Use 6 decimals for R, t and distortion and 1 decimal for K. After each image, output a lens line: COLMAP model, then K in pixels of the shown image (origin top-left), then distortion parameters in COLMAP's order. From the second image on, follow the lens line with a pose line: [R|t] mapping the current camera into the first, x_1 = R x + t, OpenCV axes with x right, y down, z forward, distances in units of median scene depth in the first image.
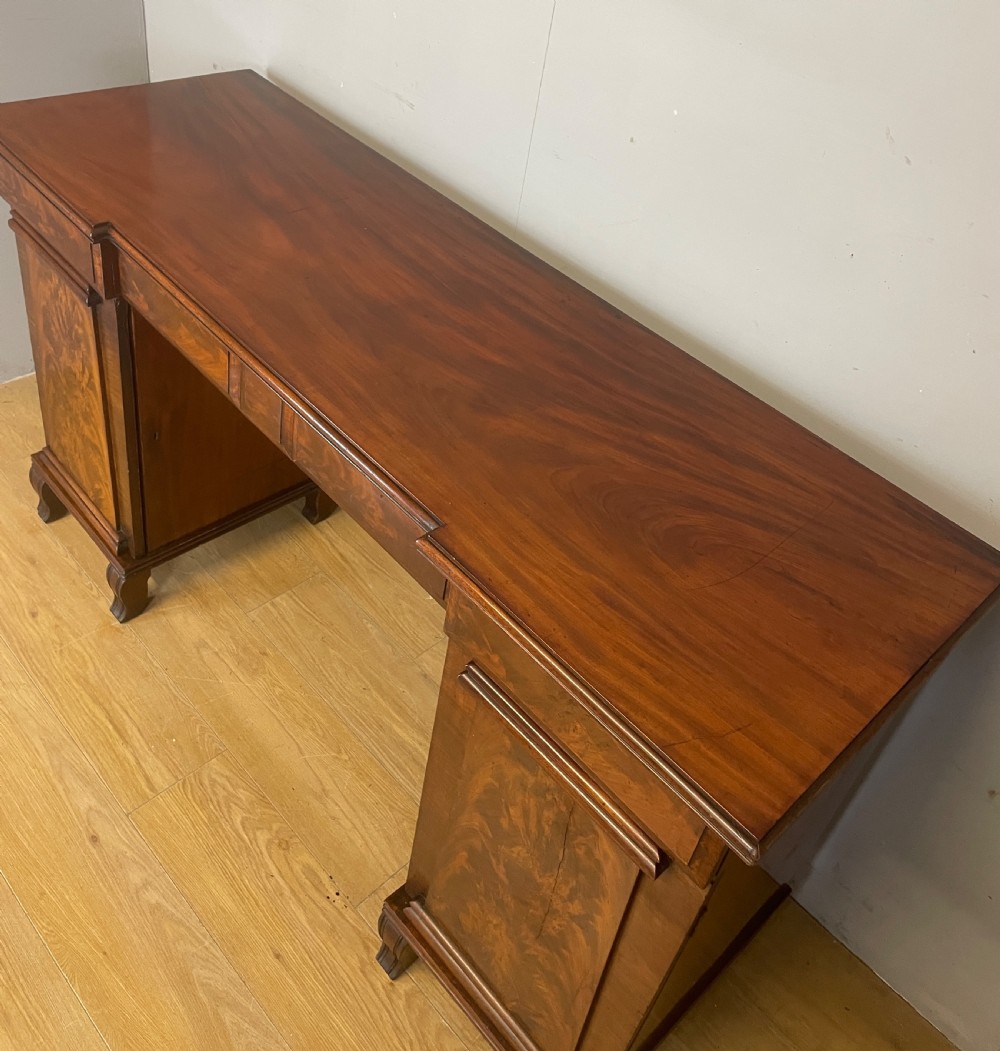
lens RADIAL K [[1012.5, 0, 501.0], [0, 1012.5, 384.9], [0, 0, 1]] dist [0.094906, -0.118527]
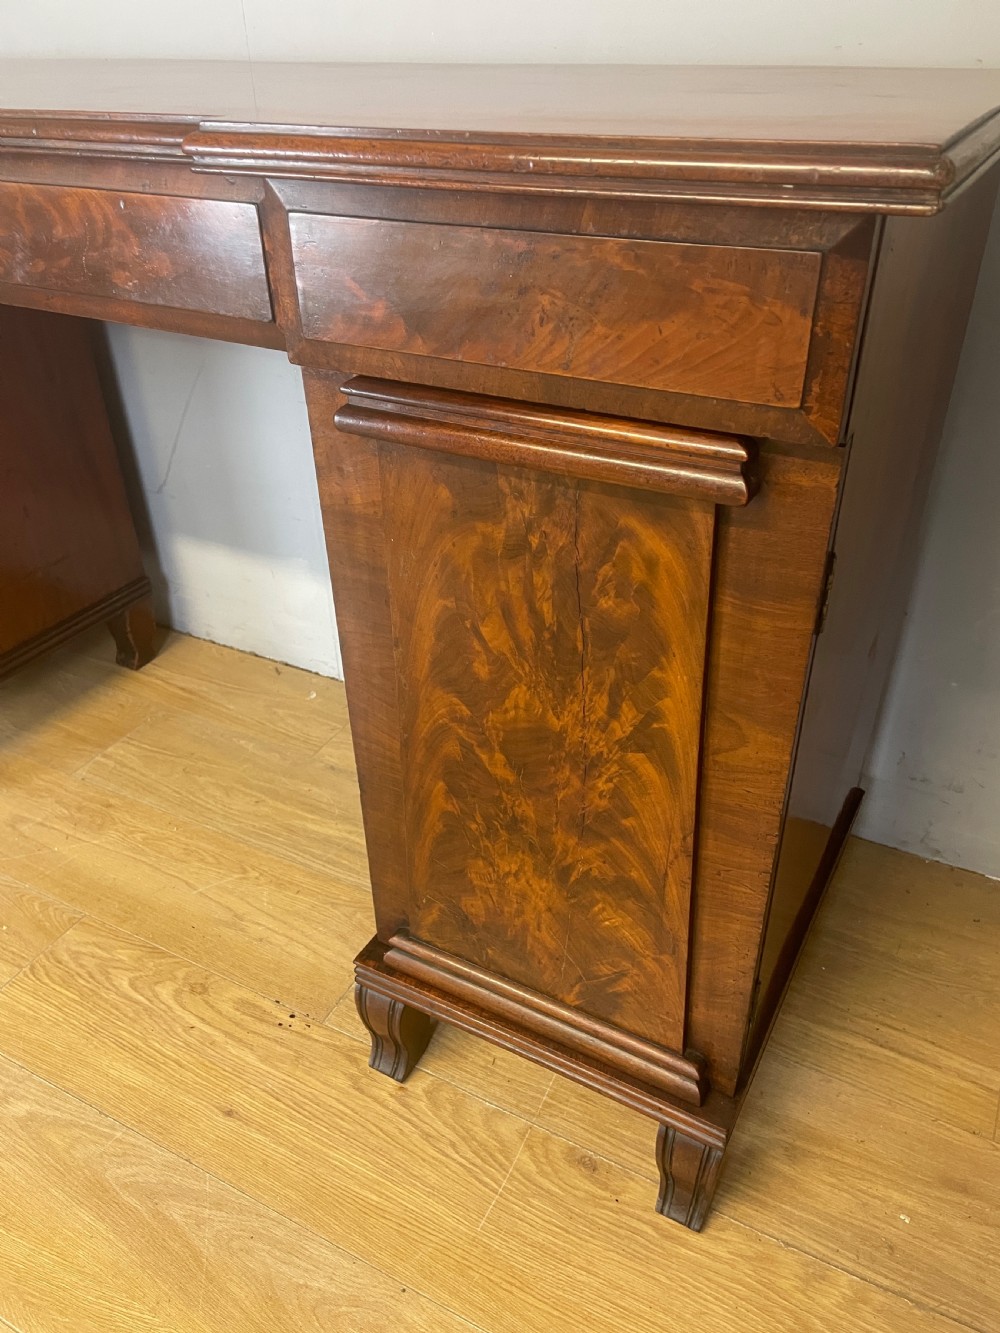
lens RADIAL K [[1011.4, 0, 504.2], [0, 1011.4, 675.1], [0, 0, 1]] dist [0.096094, -0.125010]
pose [[0.940546, -0.301503, 0.156429, -0.062410], [0.307521, 0.951419, -0.015232, 0.332116], [-0.144237, 0.062432, 0.987572, 0.276821]]
